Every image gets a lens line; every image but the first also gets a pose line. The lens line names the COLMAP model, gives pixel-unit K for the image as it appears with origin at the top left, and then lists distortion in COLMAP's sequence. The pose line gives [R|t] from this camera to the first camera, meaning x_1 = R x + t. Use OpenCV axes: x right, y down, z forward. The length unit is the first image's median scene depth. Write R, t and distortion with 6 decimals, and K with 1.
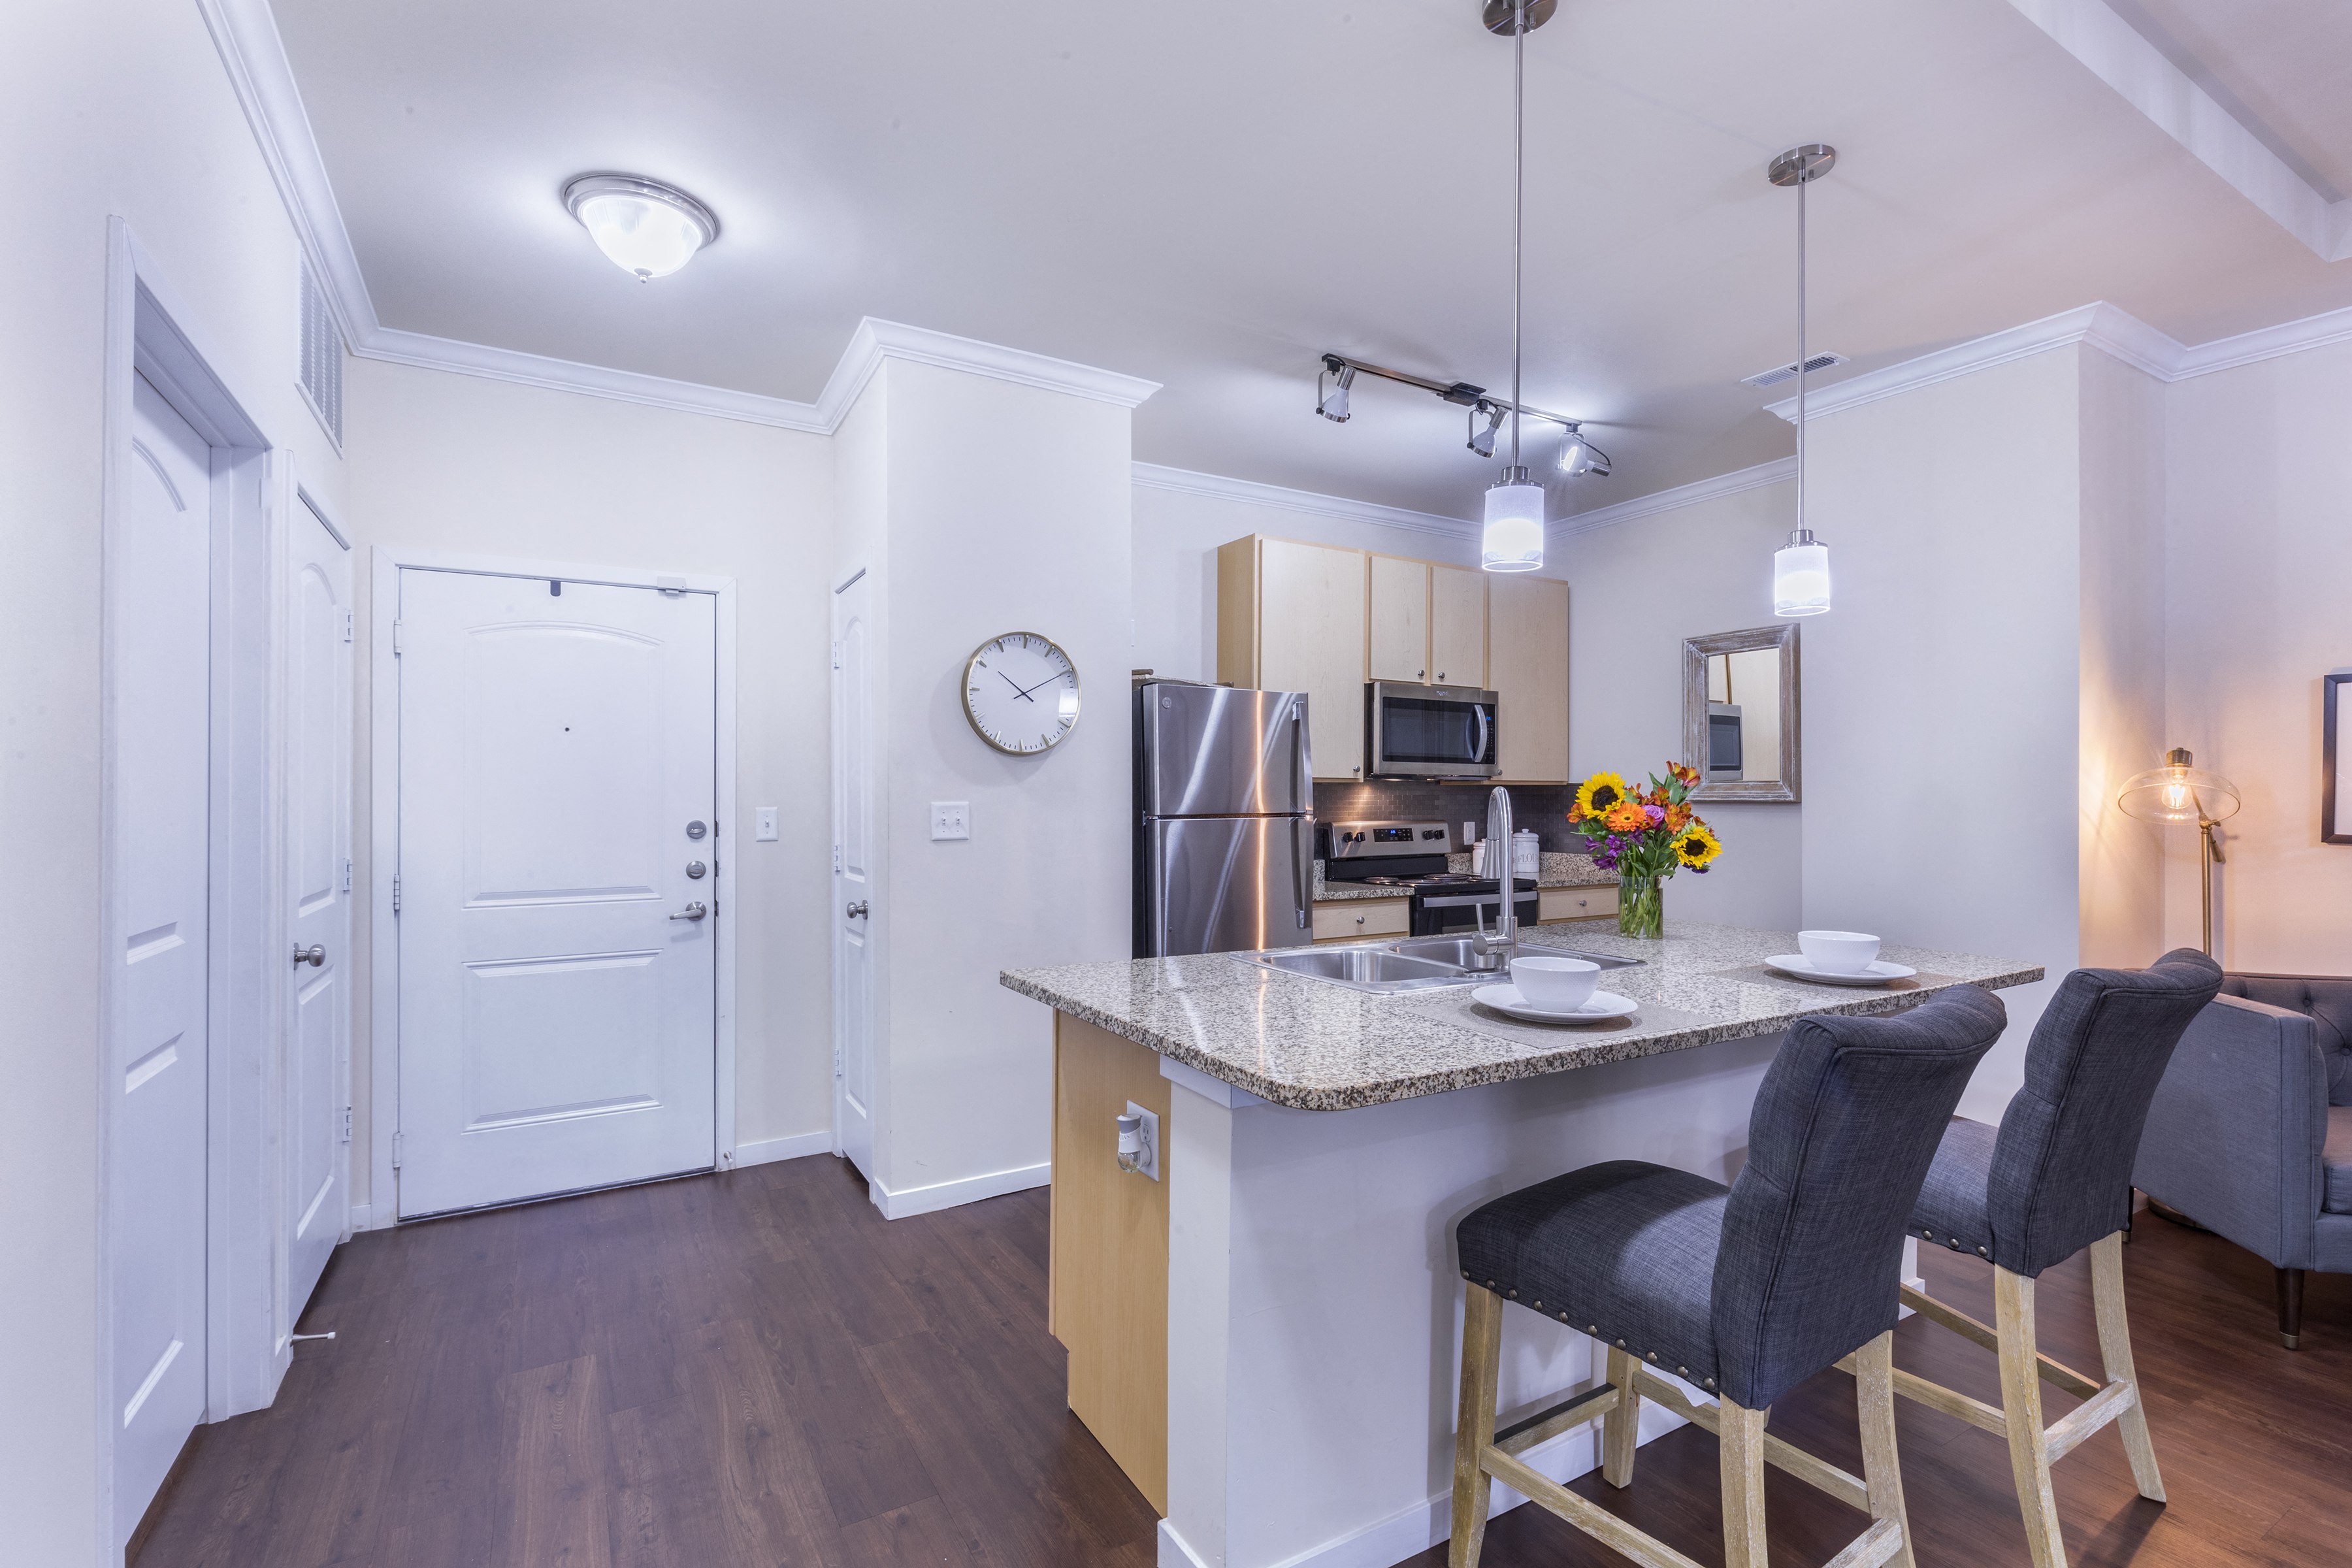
lens RADIAL K [[1080.0, 0, 1176.0], [0, 1080.0, 784.0], [0, 0, 1]] dist [0.002365, 0.000021]
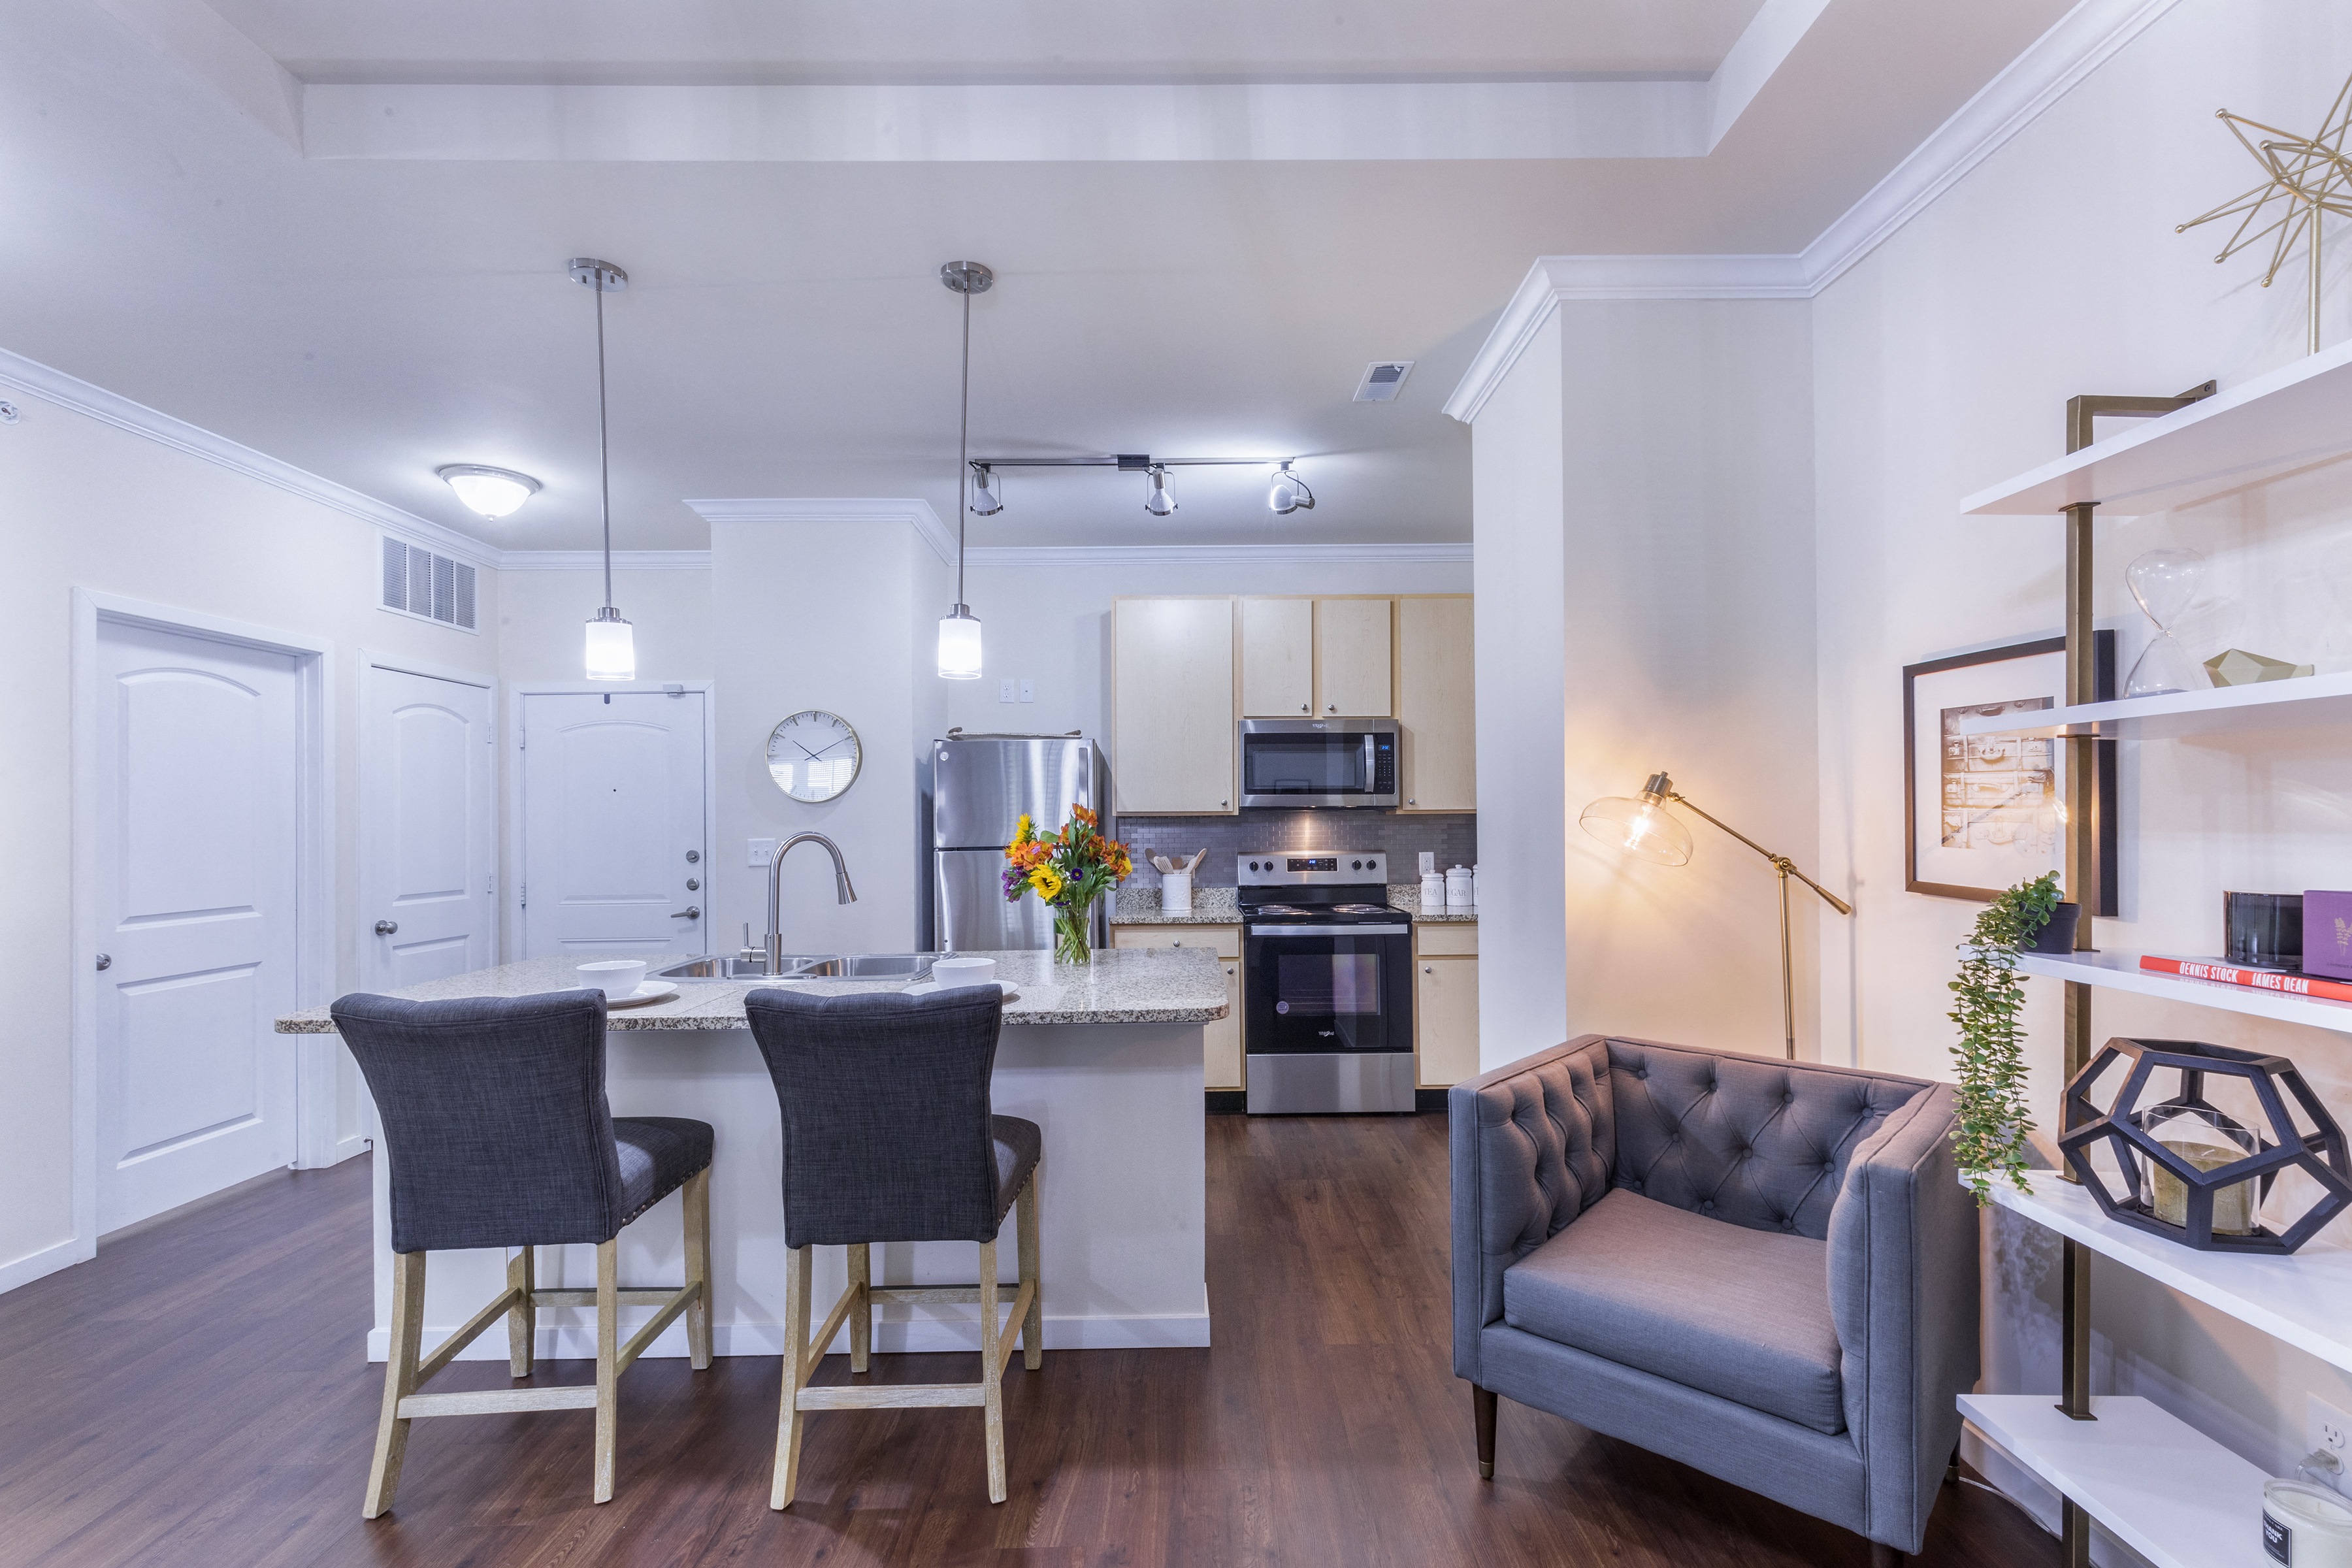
lens RADIAL K [[1077.9, 0, 1232.0], [0, 1077.9, 807.3], [0, 0, 1]] dist [0.010044, -0.000253]
pose [[0.864490, -0.015213, -0.502420, 0.786728], [0.016745, 0.999859, -0.001464, -0.008608], [0.502371, -0.007147, 0.864623, 0.094191]]
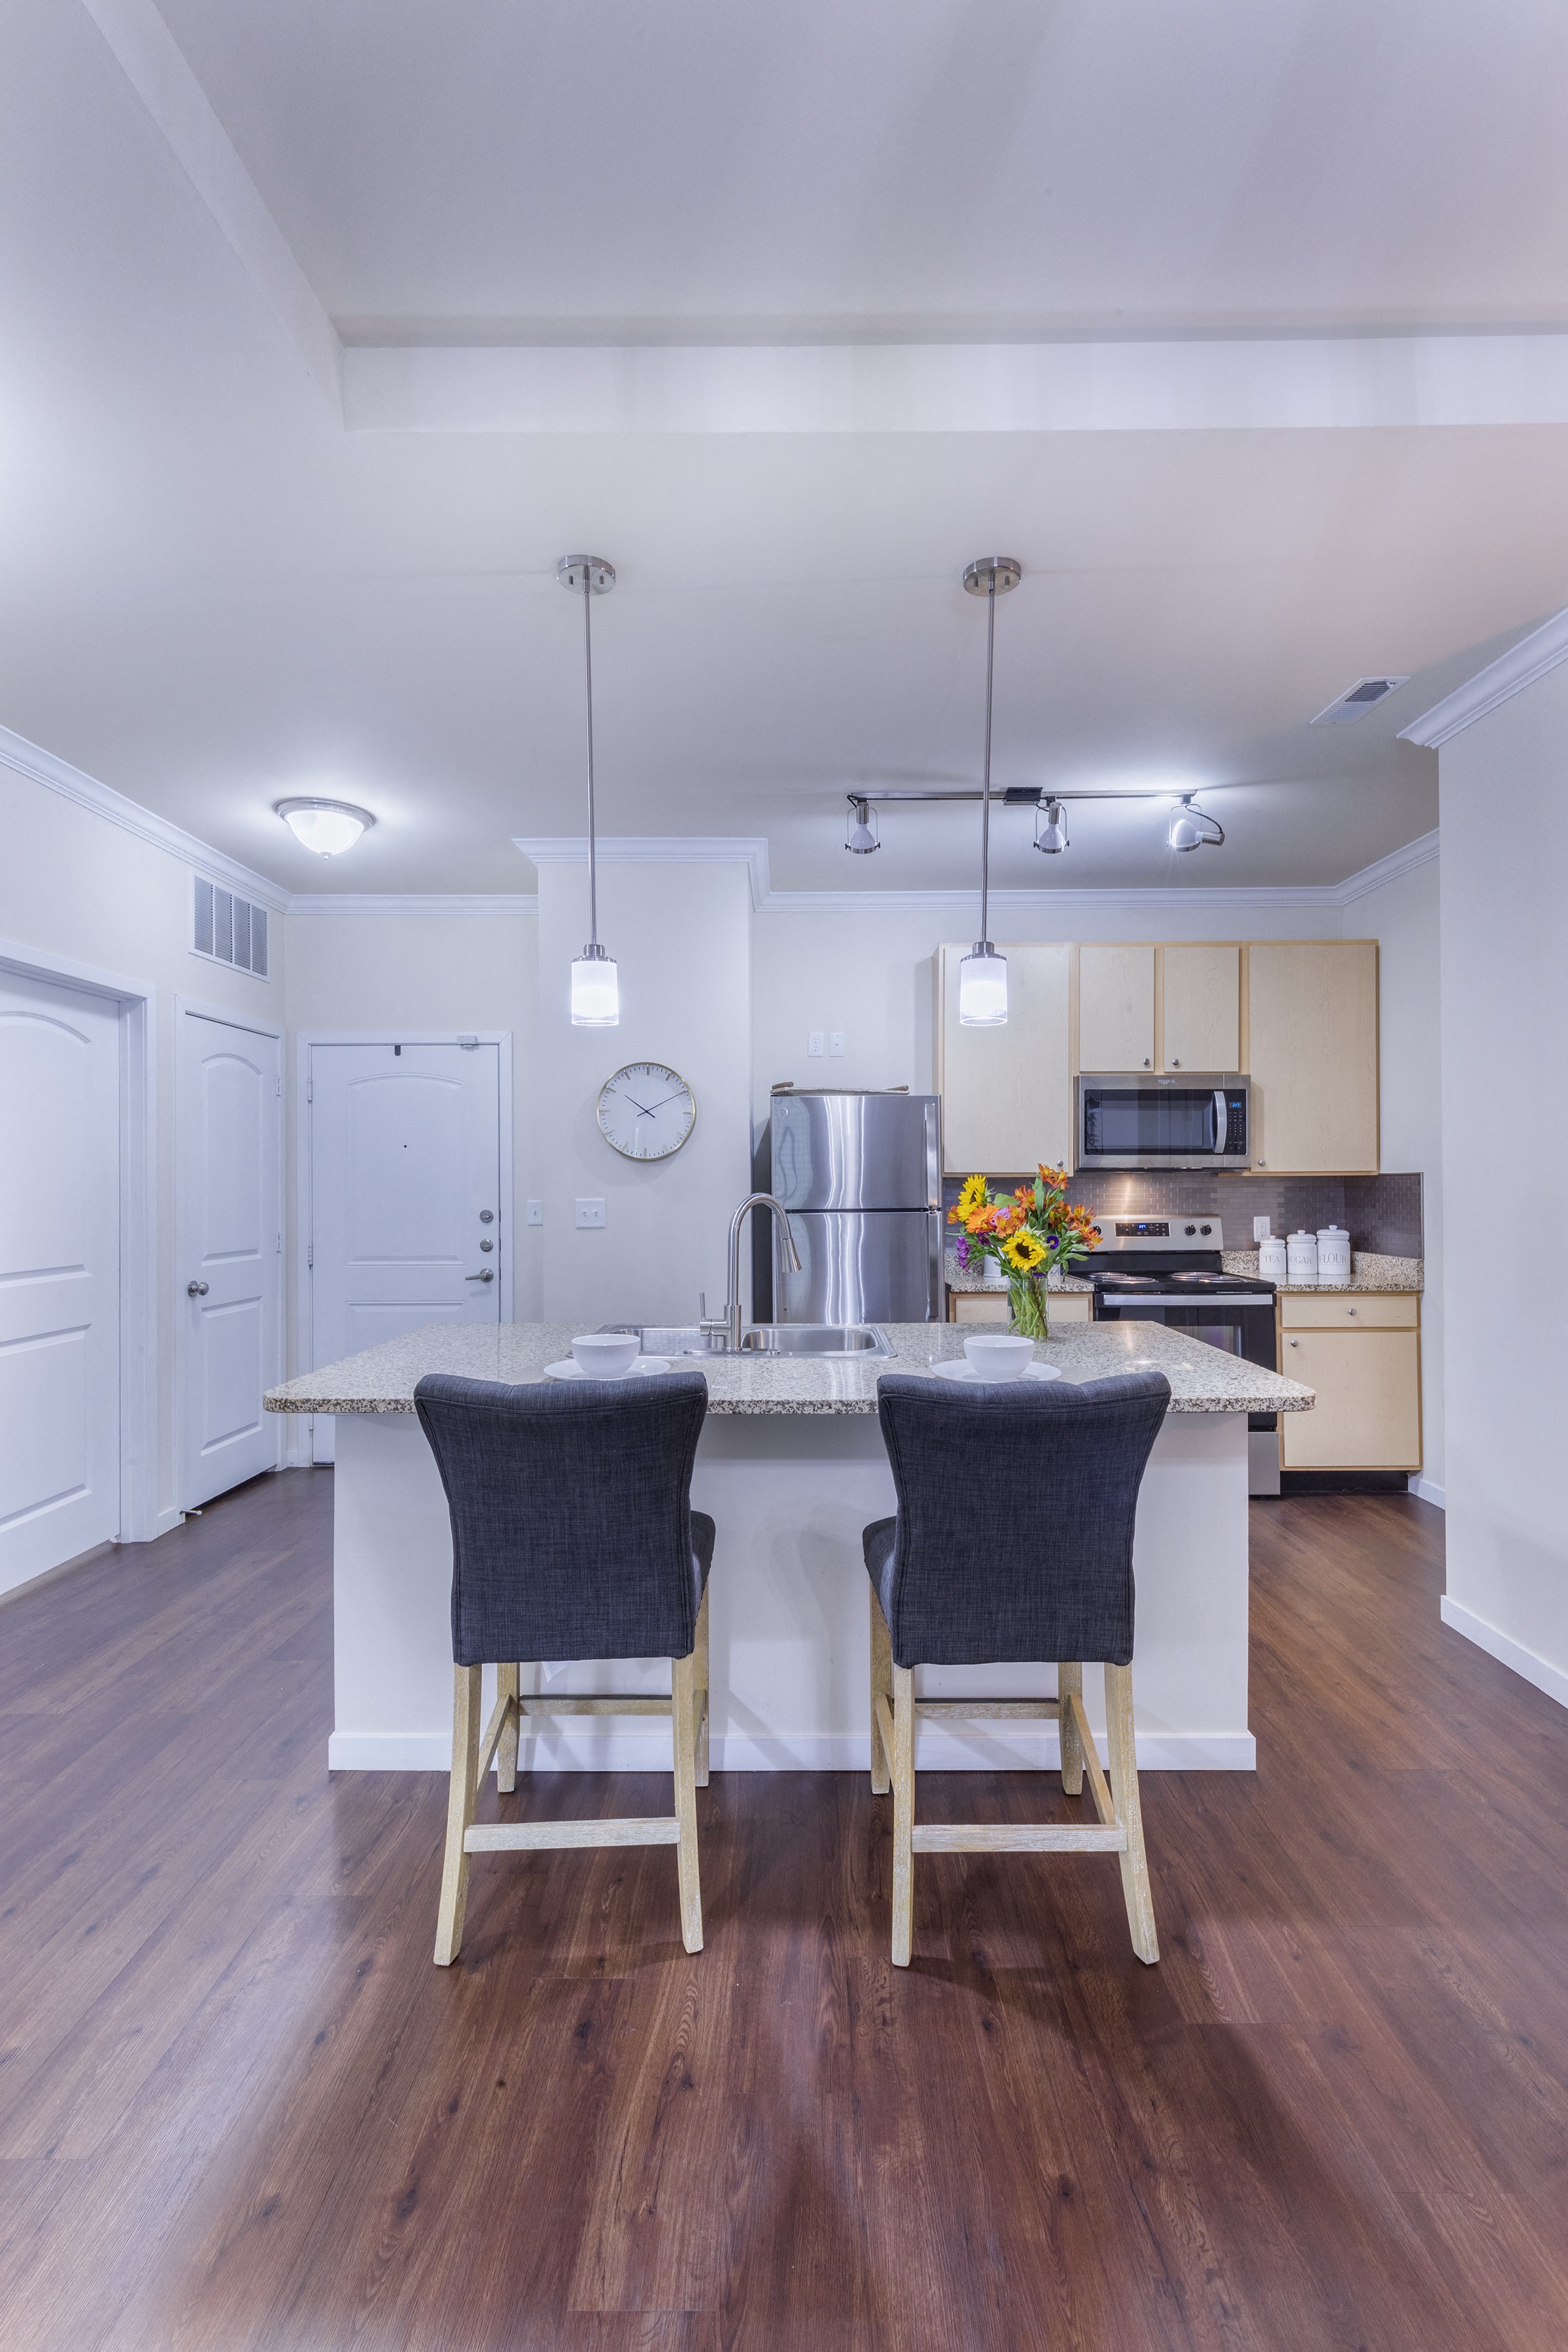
lens RADIAL K [[1084.5, 0, 819.8], [0, 1084.5, 1172.5], [0, 0, 1]] dist [0.010464, -0.000331]
pose [[0.856923, -0.006421, -0.515404, 0.549799], [0.010015, 0.999941, 0.004194, -0.012865], [0.515347, -0.008756, 0.856937, 0.025773]]
